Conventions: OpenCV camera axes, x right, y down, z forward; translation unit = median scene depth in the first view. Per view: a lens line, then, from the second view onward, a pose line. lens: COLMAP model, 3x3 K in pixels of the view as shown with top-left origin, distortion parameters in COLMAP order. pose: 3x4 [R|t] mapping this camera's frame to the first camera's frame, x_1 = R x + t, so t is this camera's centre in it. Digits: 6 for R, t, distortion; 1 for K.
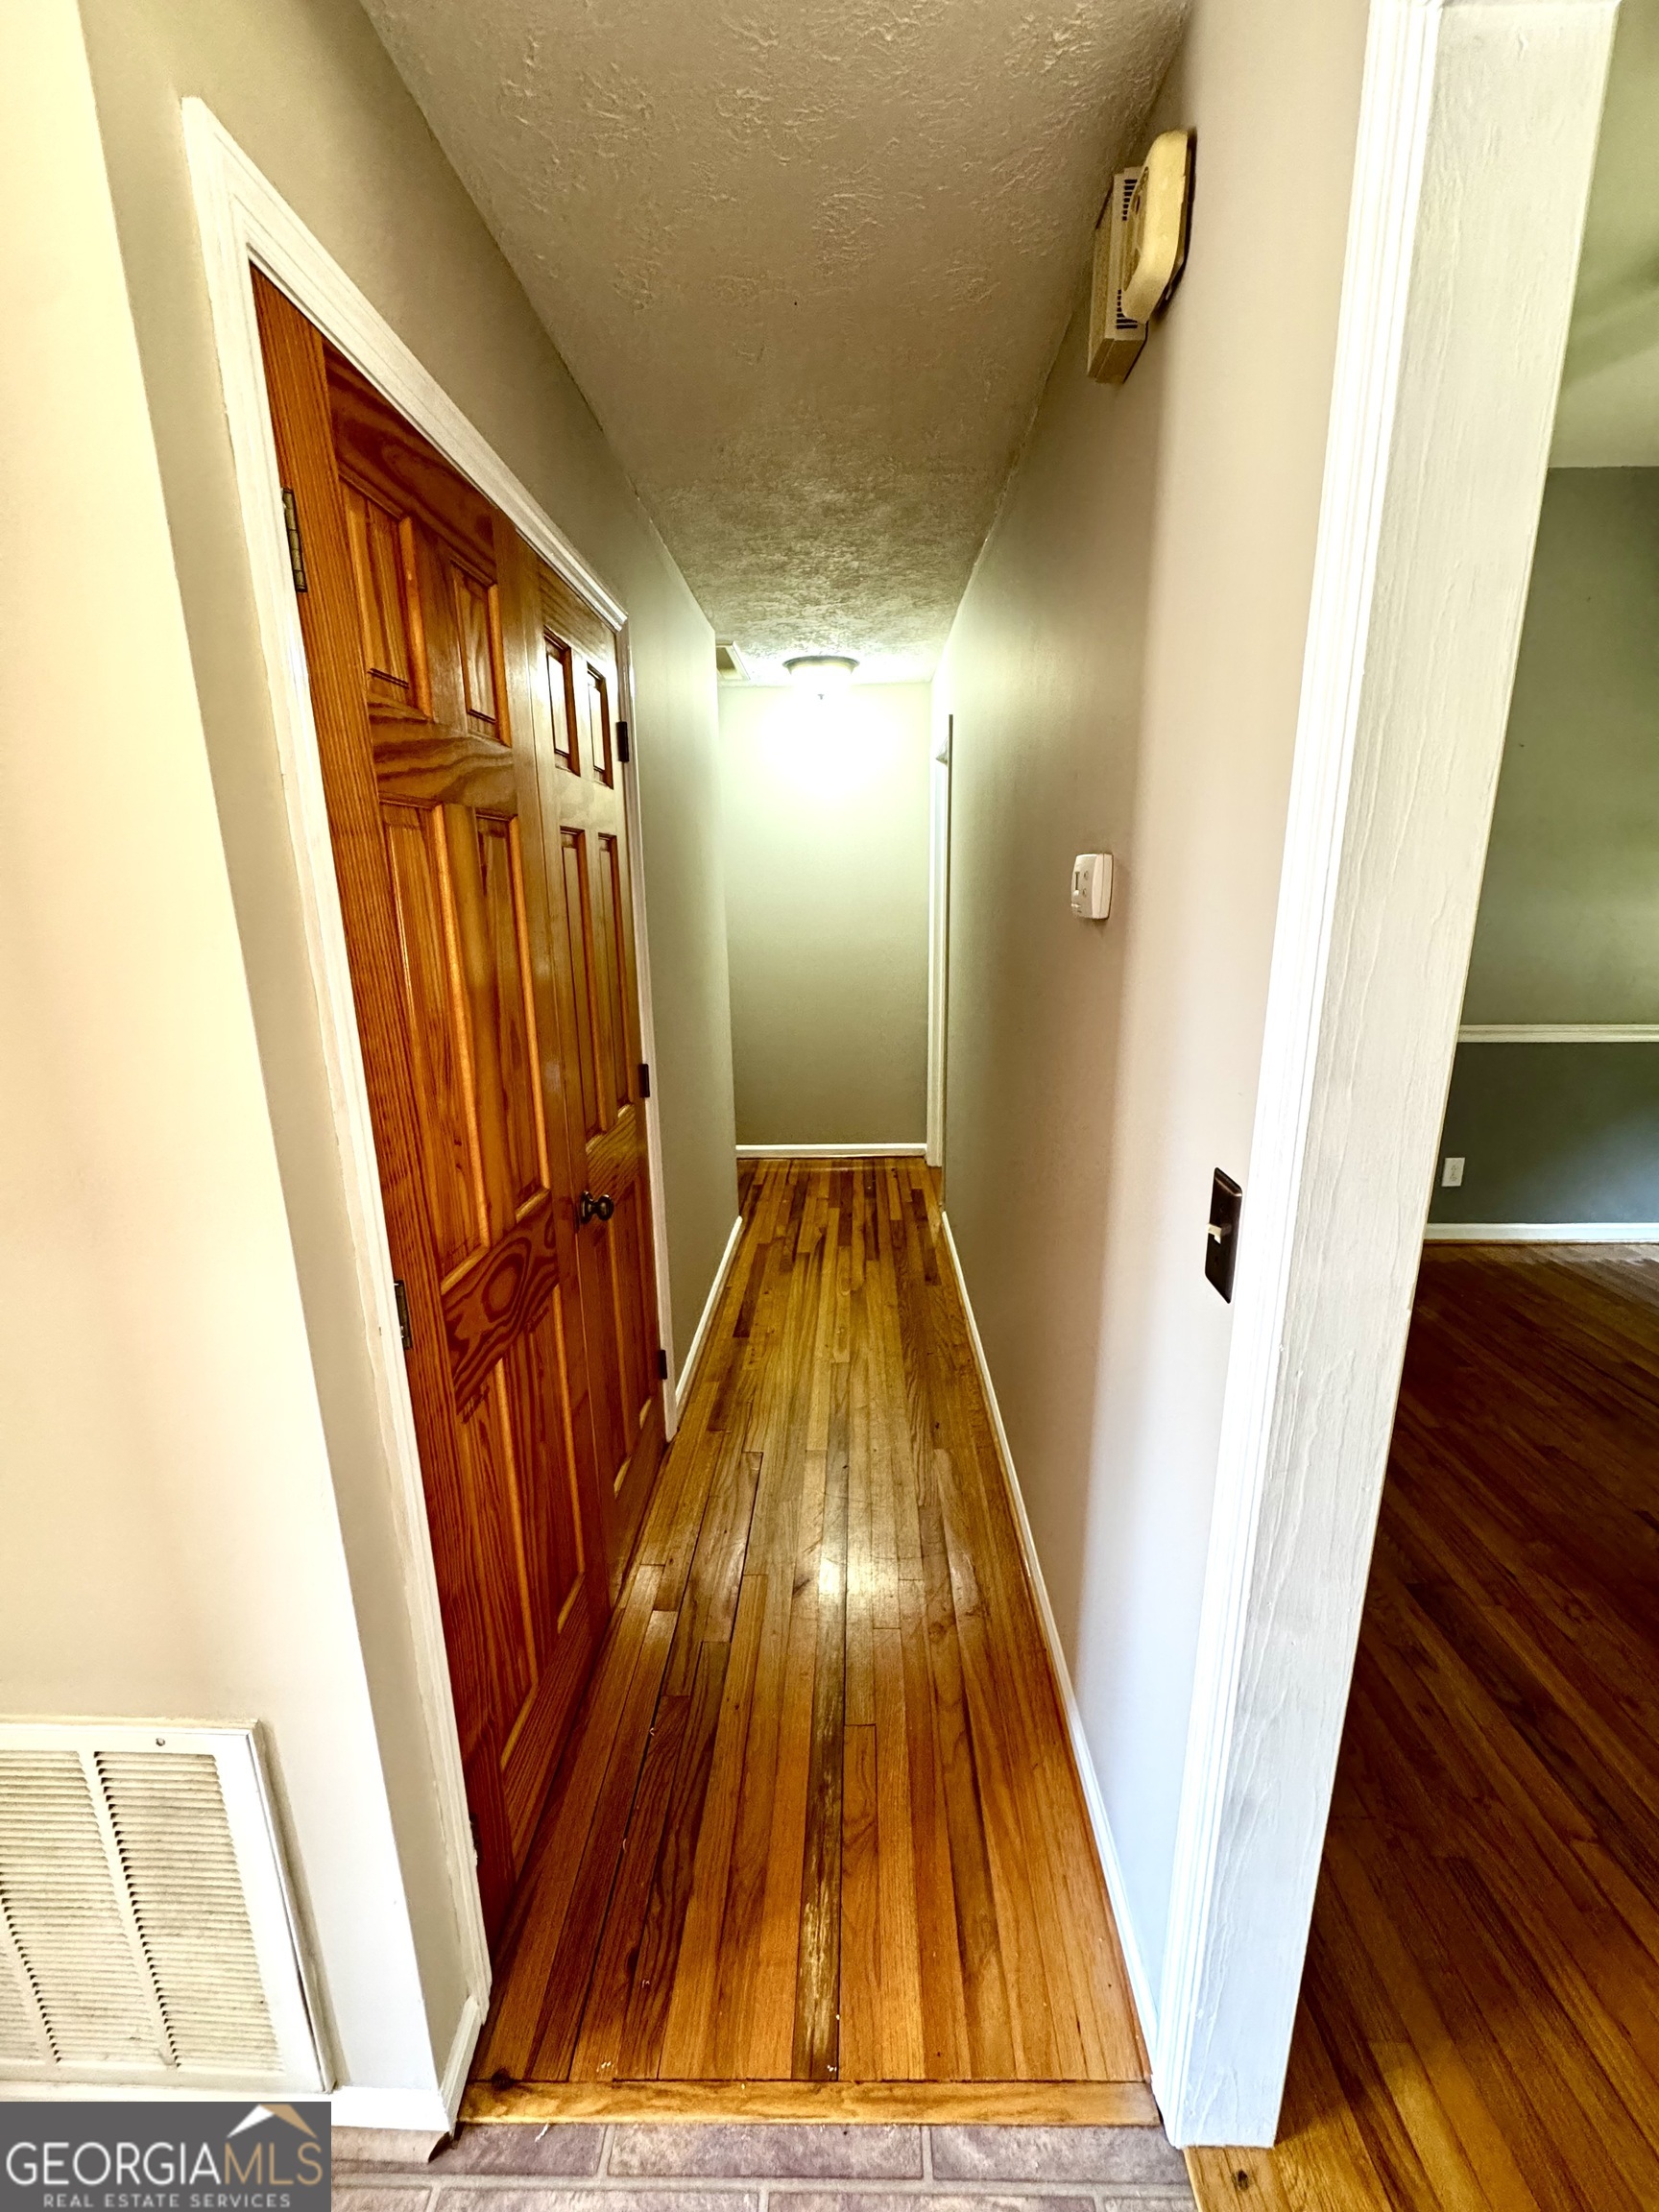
lens RADIAL K [[881.4, 0, 832.5], [0, 881.4, 1104.0], [0, 0, 1]] dist [-0.001687, 0.000036]
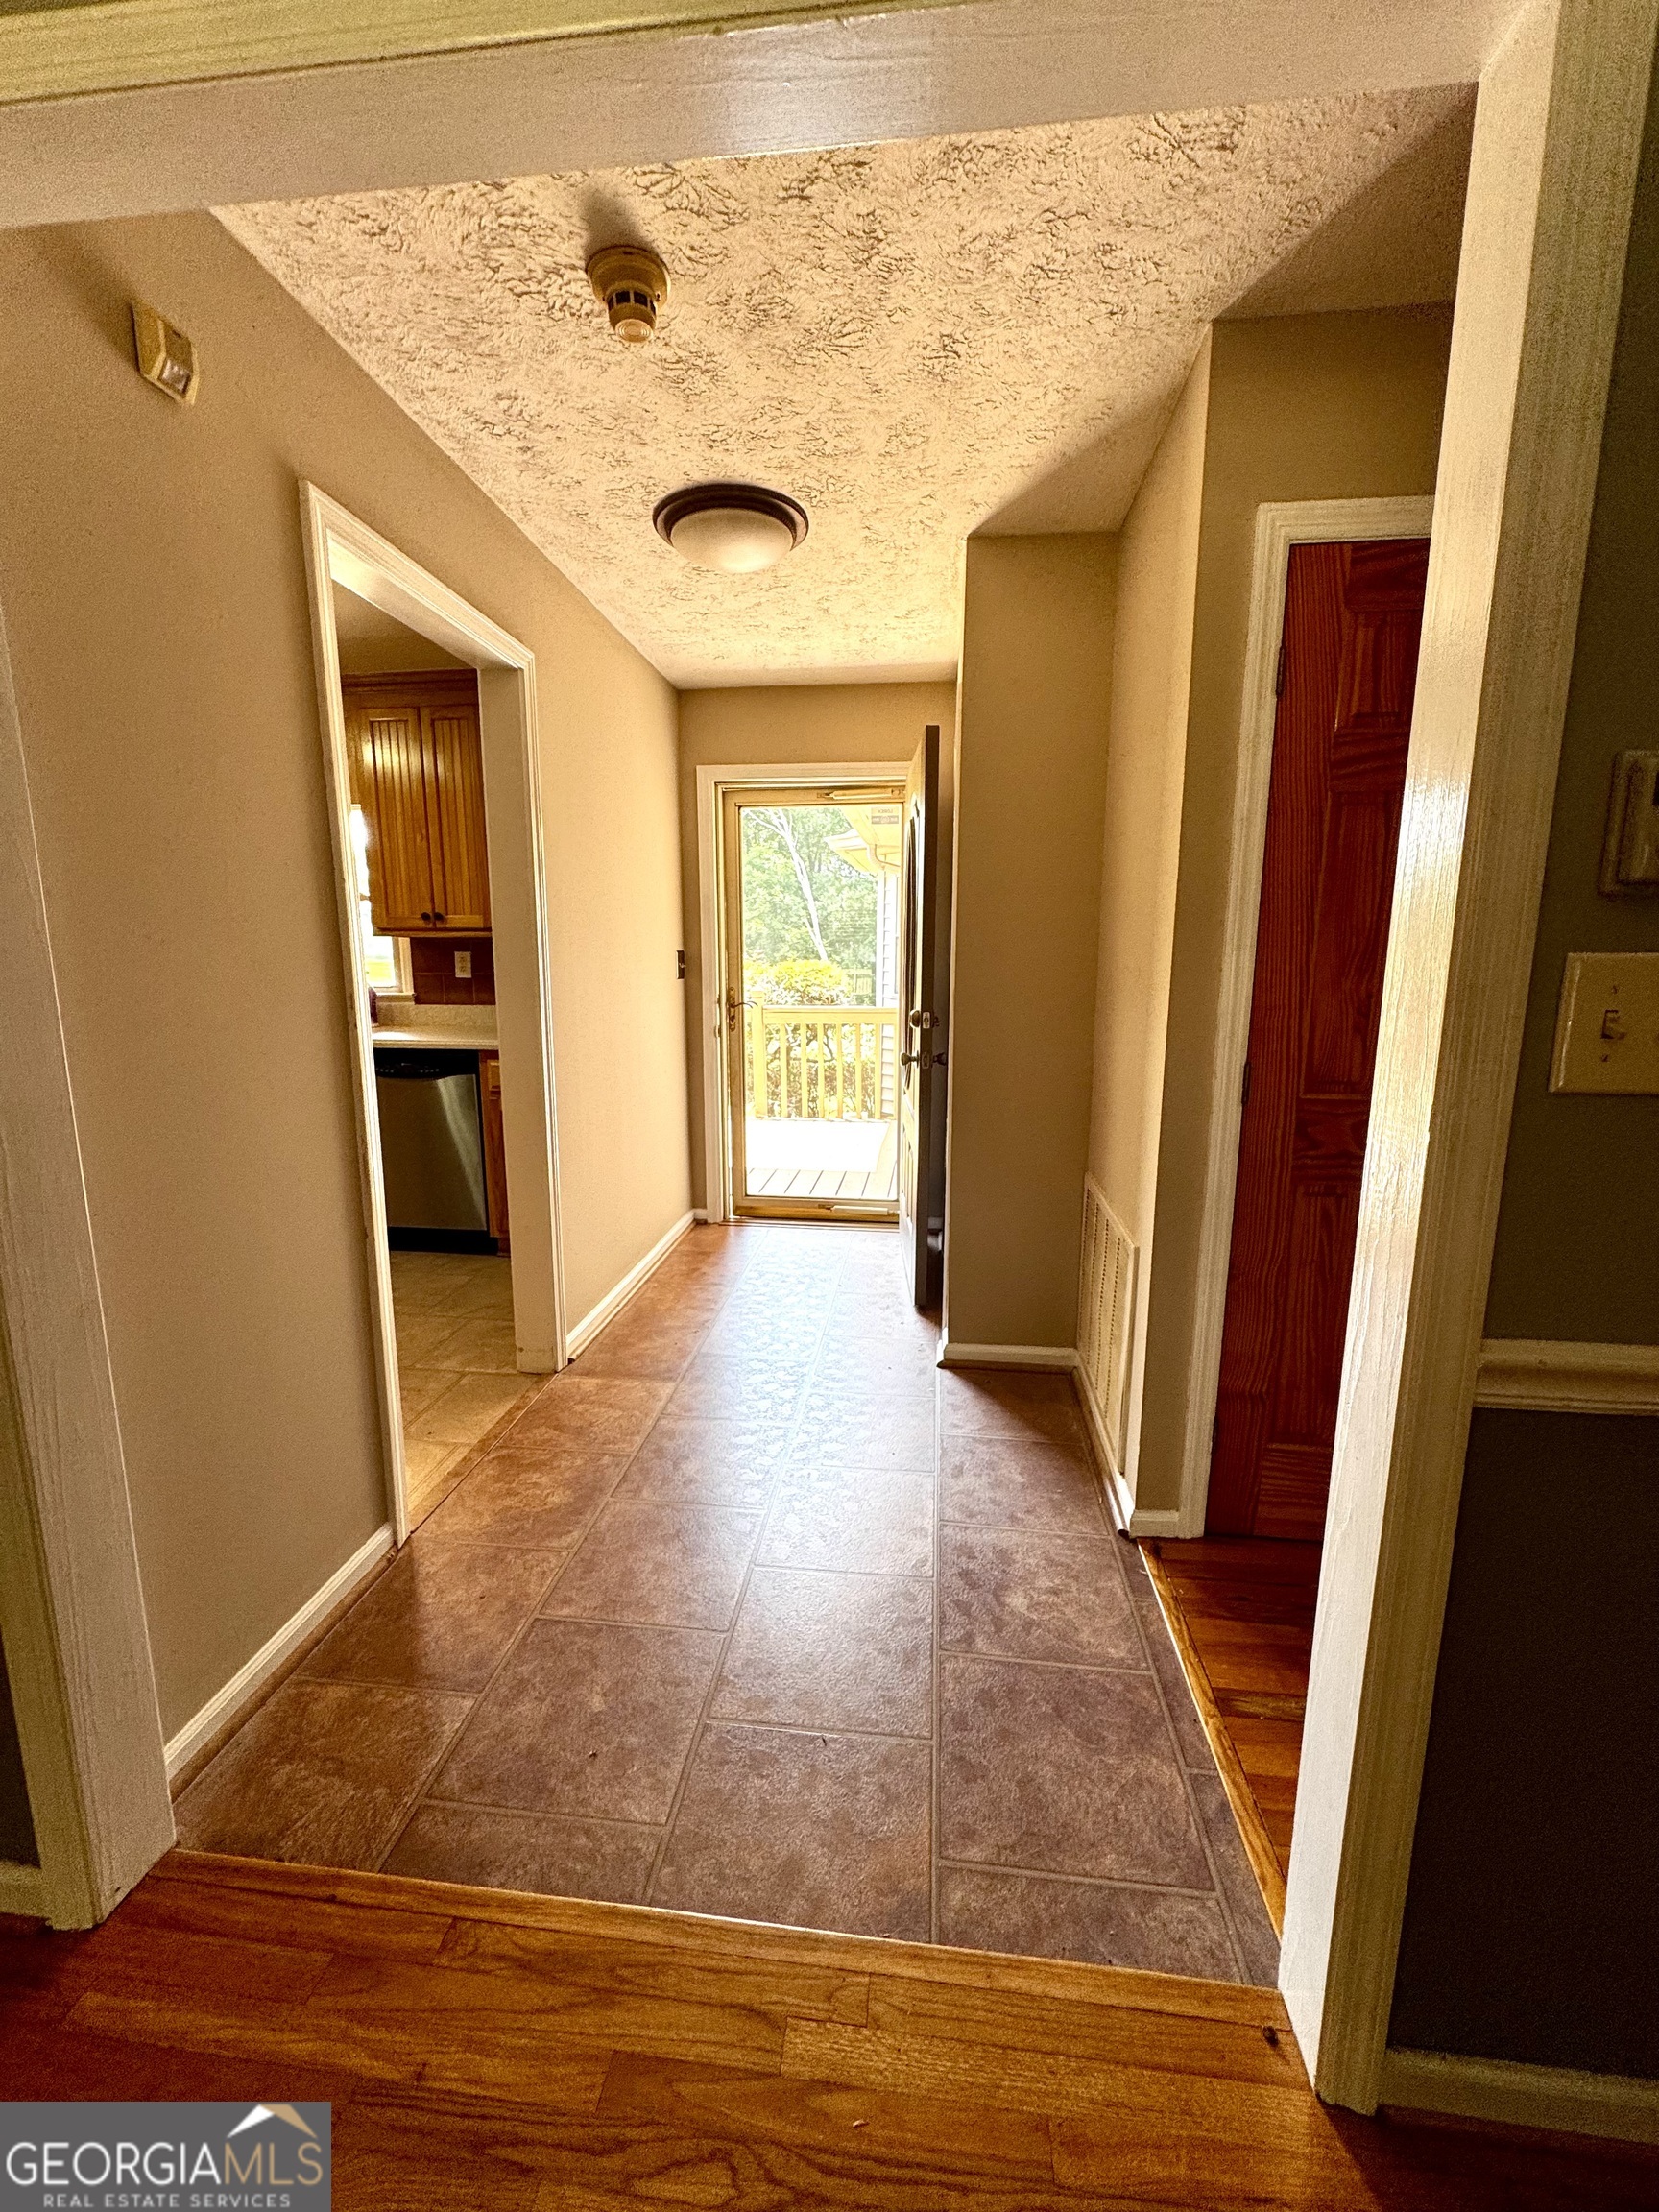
lens RADIAL K [[881.4, 0, 832.5], [0, 881.4, 1104.0], [0, 0, 1]] dist [-0.001687, 0.000036]
pose [[-0.095067, 0.173237, -0.980281, 1.257847], [-0.241071, 0.951424, 0.191516, 0.128952], [0.965840, 0.254524, -0.048687, 0.276602]]
